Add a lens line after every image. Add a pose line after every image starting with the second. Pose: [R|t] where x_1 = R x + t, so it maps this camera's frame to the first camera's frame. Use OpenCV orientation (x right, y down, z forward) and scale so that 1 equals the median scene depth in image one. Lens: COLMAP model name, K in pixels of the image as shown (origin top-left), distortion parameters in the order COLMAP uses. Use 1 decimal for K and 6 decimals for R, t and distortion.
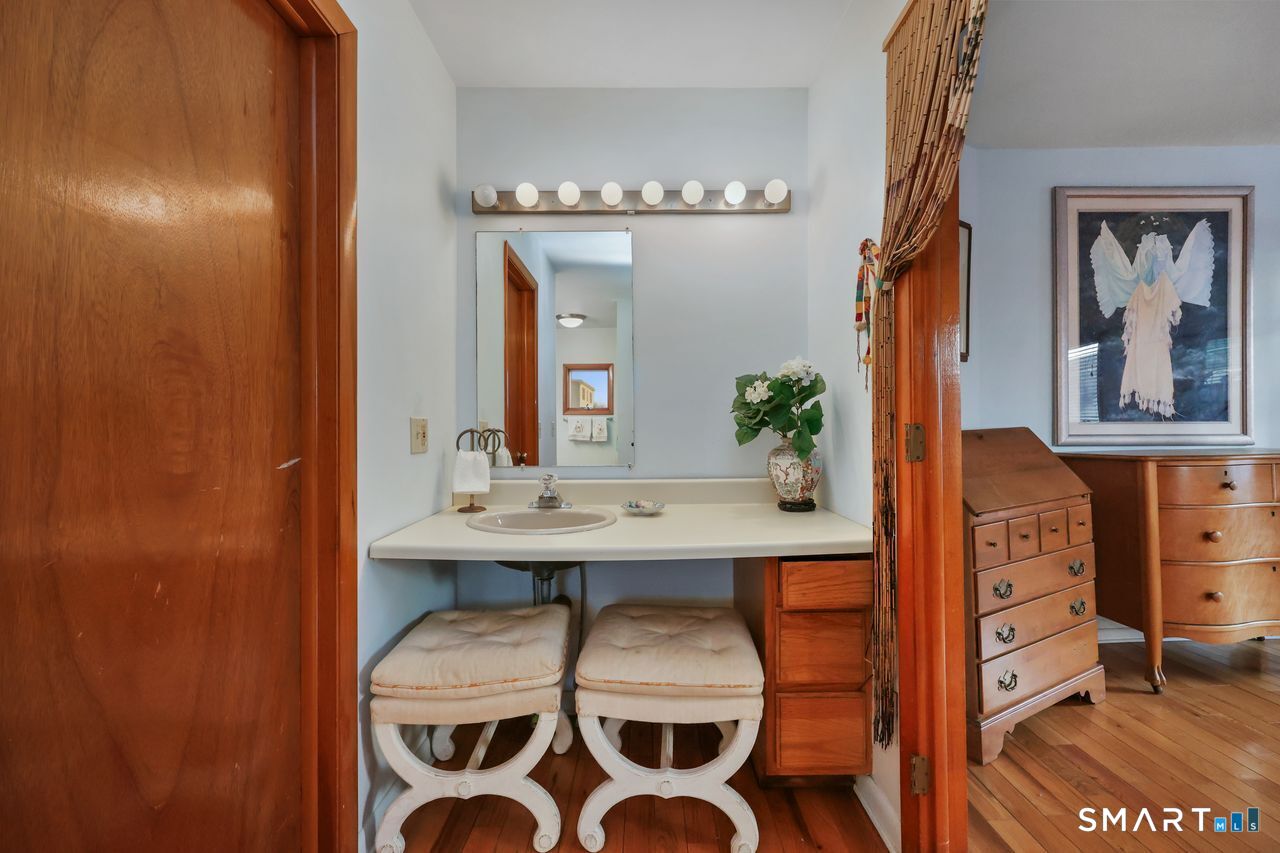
lens RADIAL K [[519.7, 0, 644.8], [0, 519.7, 422.2], [0, 0, 1]] dist [-0.001768, -0.000026]
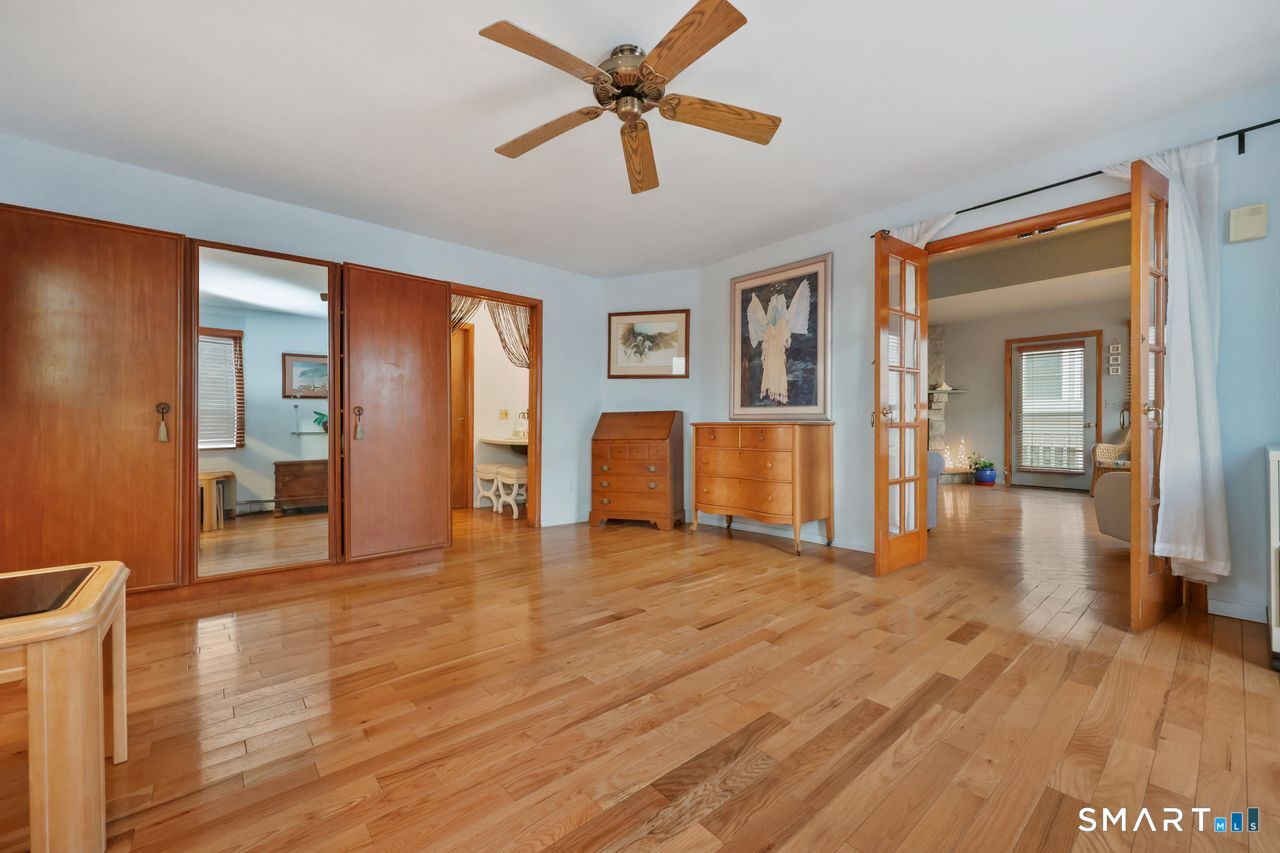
lens RADIAL K [[519.7, 0, 644.8], [0, 519.7, 422.2], [0, 0, 1]] dist [-0.001768, -0.000026]
pose [[0.654153, 0.007046, -0.756329, 1.978313], [0.003088, 0.999923, 0.011987, 0.029044], [0.756356, -0.010177, 0.654081, -0.432429]]
